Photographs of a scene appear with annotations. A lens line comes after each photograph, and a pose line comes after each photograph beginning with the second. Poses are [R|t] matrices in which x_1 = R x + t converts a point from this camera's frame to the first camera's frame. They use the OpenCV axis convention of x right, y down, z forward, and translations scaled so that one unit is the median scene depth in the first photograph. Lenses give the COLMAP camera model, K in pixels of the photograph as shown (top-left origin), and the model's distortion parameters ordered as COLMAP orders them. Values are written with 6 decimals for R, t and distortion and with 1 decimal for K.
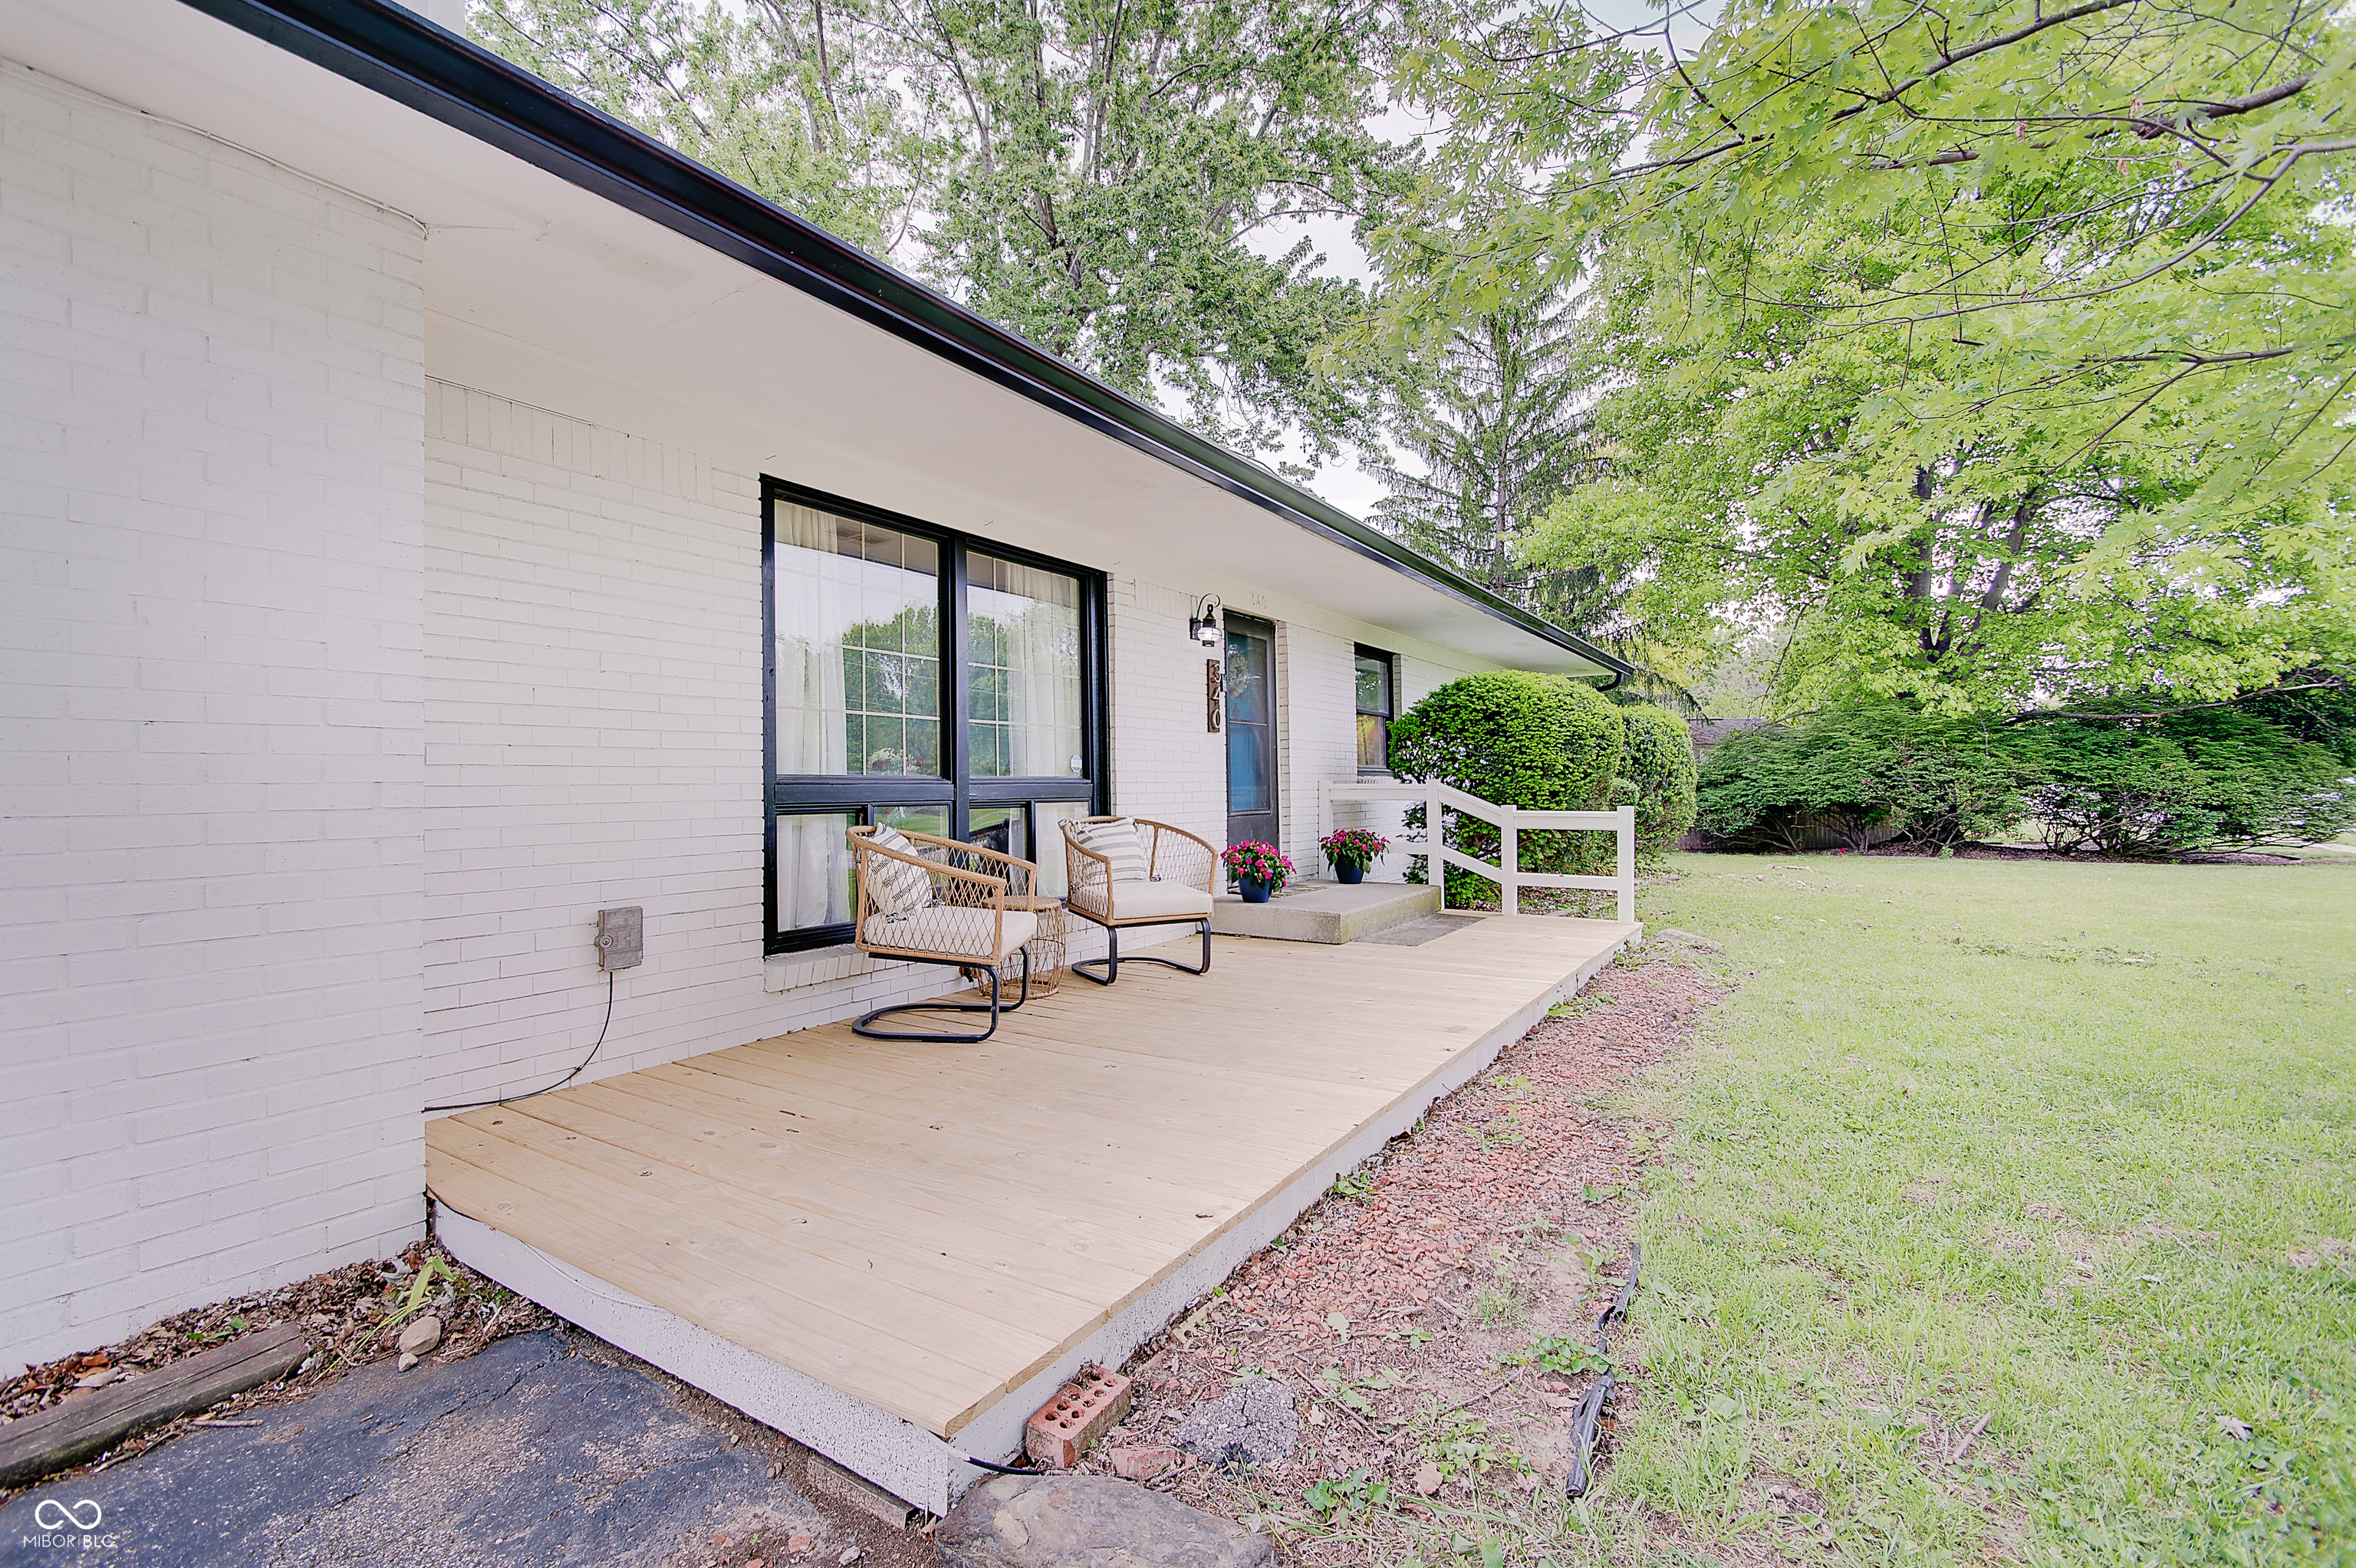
lens RADIAL K [[1024.5, 0, 1185.2], [0, 1024.5, 770.0], [0, 0, 1]] dist [-0.004824, -0.007874]
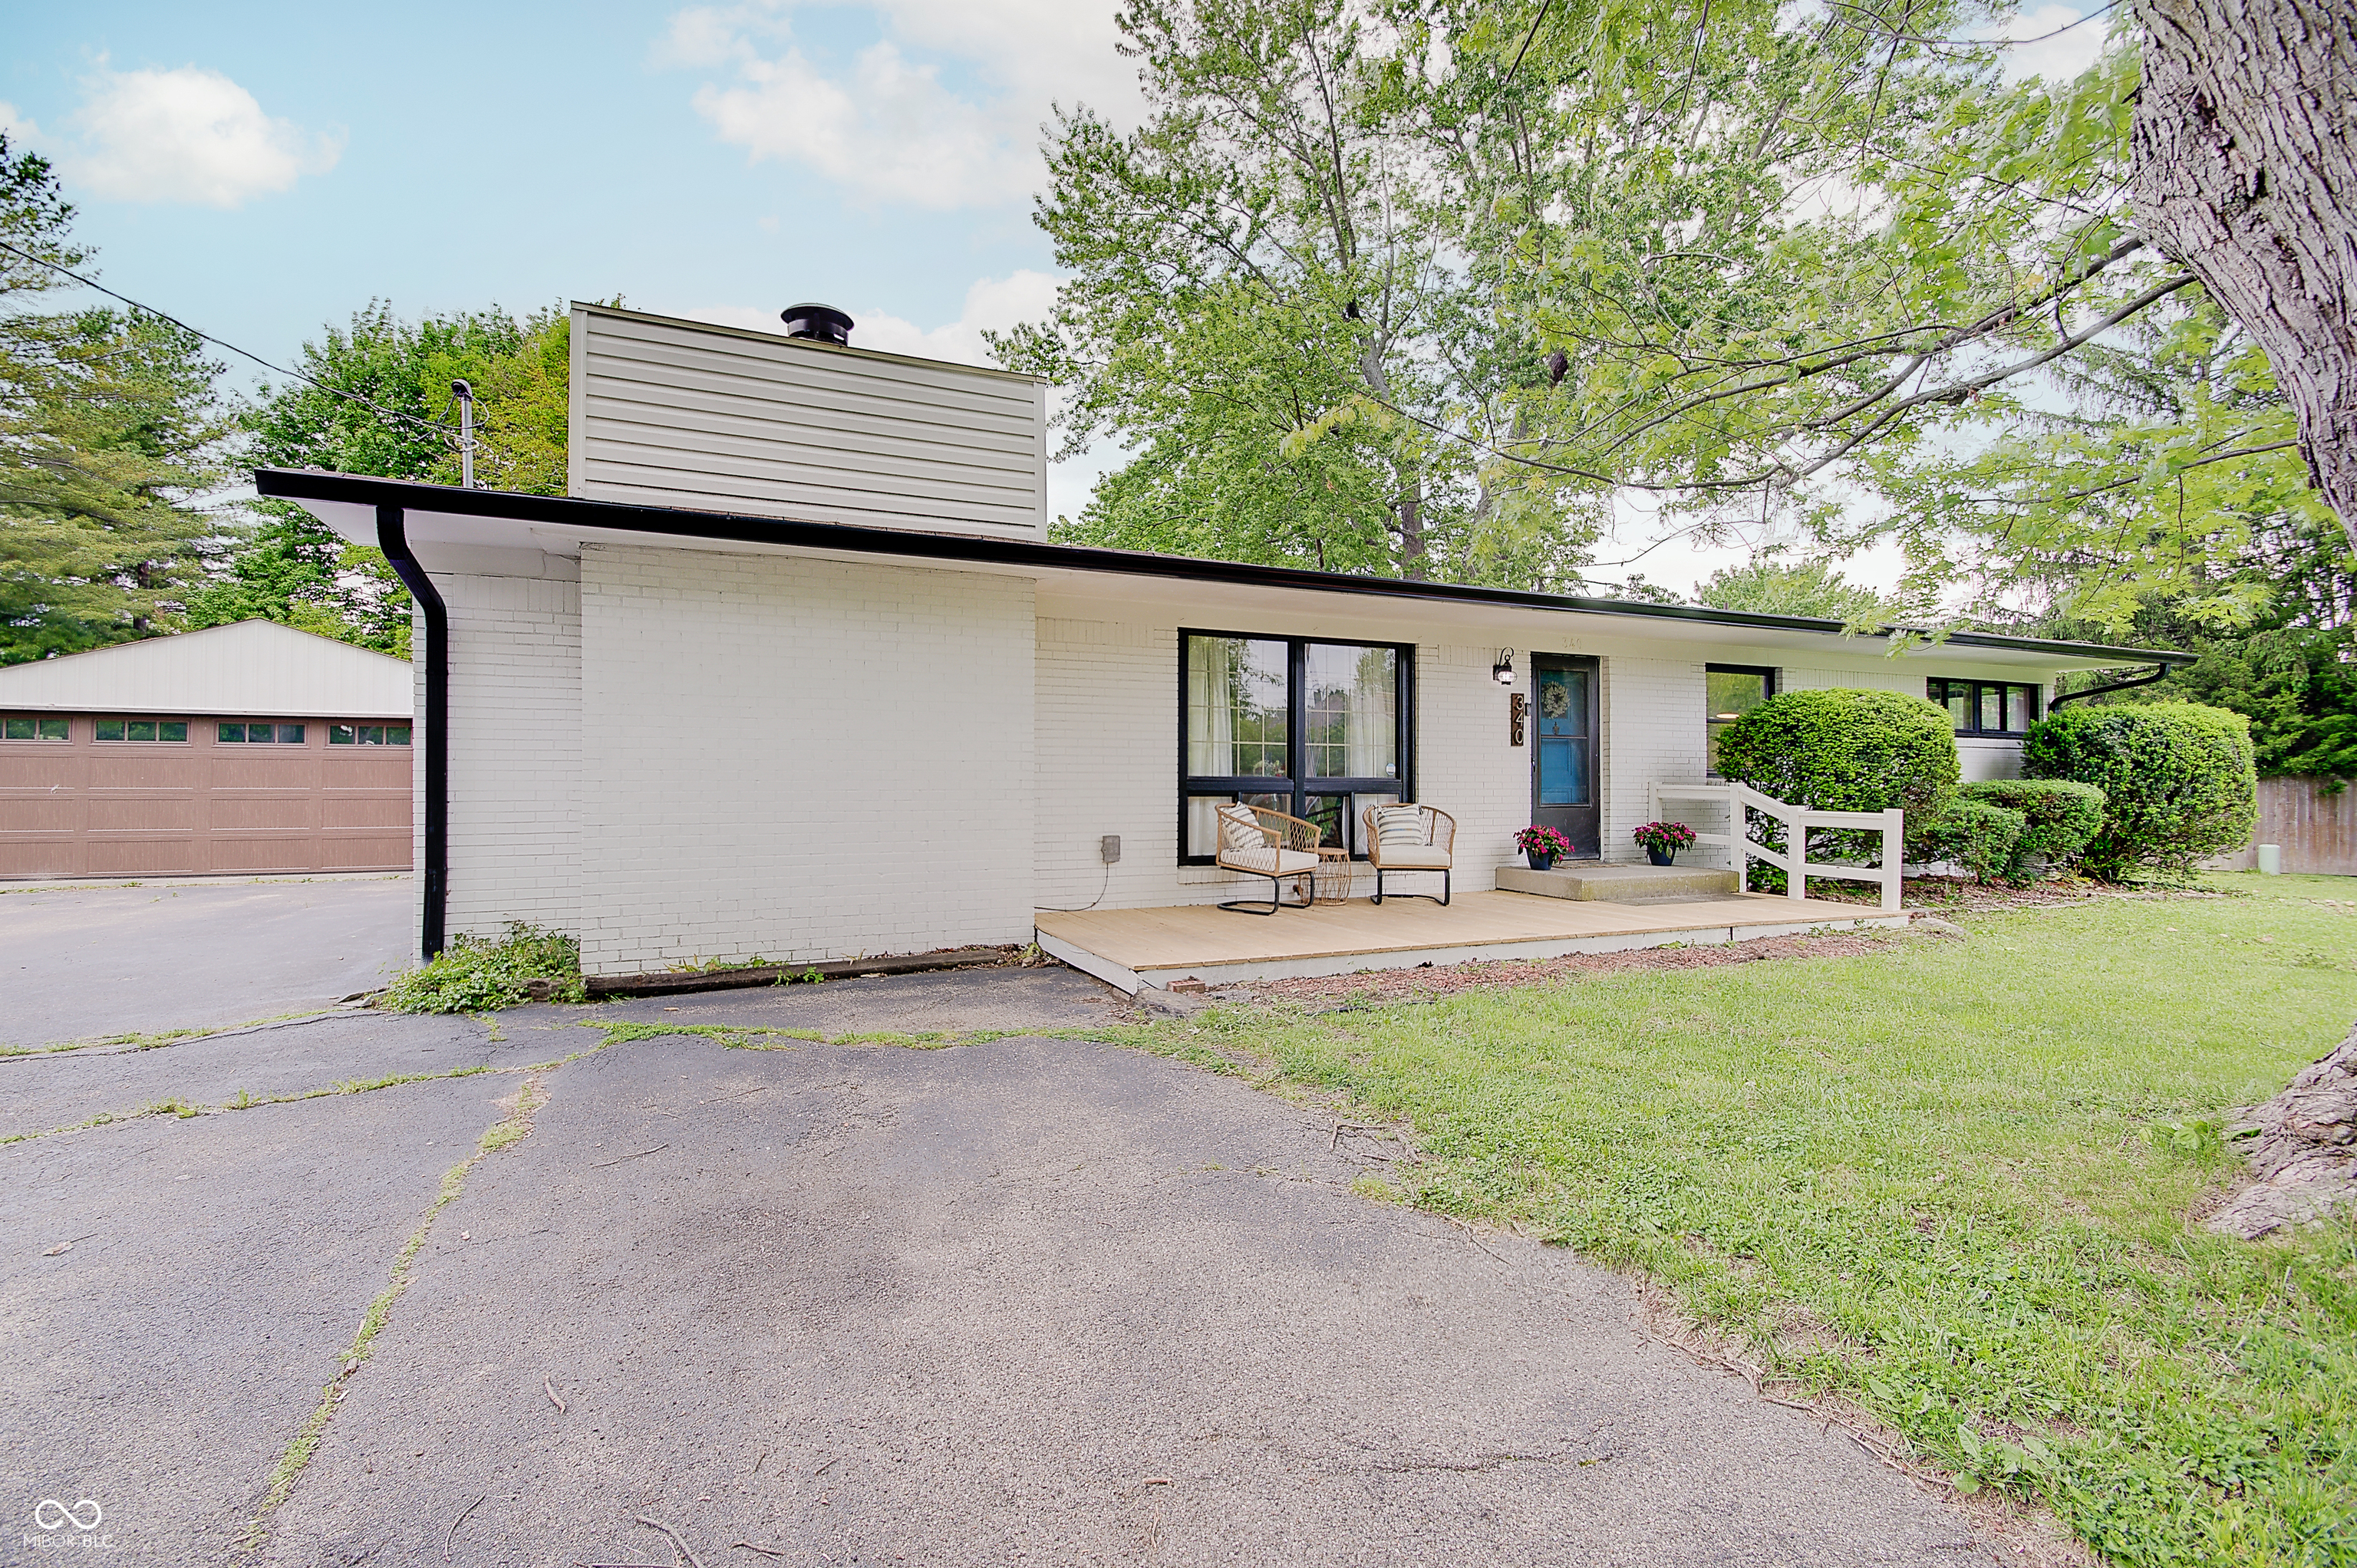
lens RADIAL K [[1025.0, 0, 1172.8], [0, 1025.0, 782.7], [0, 0, 1]] dist [-0.004824, -0.007874]
pose [[0.839843, 0.013782, -0.542655, 0.400129], [-0.004279, 0.999815, 0.018770, -0.012326], [0.542813, -0.013442, 0.839746, -0.419752]]
